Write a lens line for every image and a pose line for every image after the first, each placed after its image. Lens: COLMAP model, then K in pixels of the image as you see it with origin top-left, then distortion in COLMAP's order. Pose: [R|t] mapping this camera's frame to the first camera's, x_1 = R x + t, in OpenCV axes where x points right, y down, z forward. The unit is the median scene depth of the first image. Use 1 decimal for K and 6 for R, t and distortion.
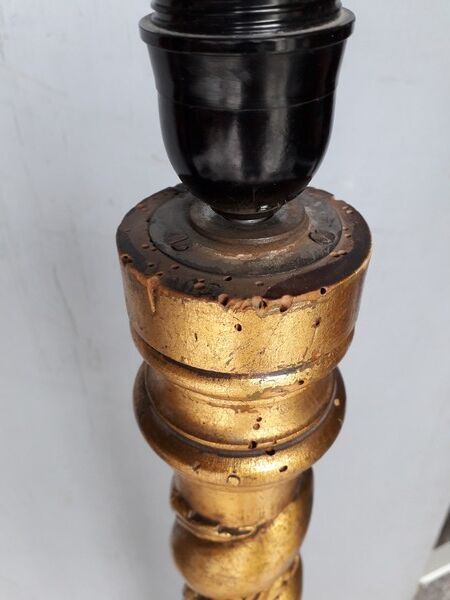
lens RADIAL K [[471.2, 0, 225.6], [0, 471.2, 283.2], [0, 0, 1]] dist [0.014335, -0.030172]
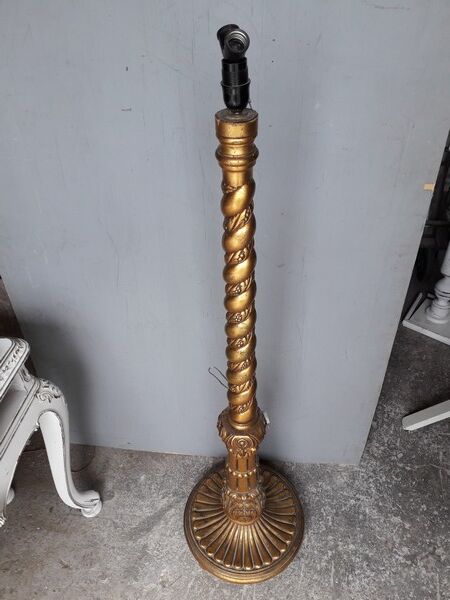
lens RADIAL K [[464.8, 0, 233.8], [0, 464.8, 288.3], [0, 0, 1]] dist [0.004861, -0.000258]
pose [[0.961020, 0.165155, -0.221728, 1.171867], [-0.143121, 0.983334, 0.112123, 0.966722], [0.236551, -0.076018, 0.968641, -3.391096]]
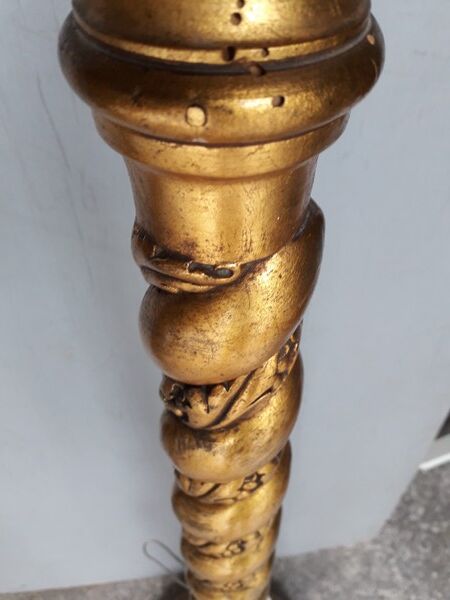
lens RADIAL K [[471.2, 0, 225.6], [0, 471.2, 283.2], [0, 0, 1]] dist [0.014335, -0.030172]
pose [[0.998170, 0.046486, -0.038667, 0.069046], [-0.038555, 0.981937, 0.185239, 0.398588], [0.046579, -0.183410, 0.981932, 0.265014]]
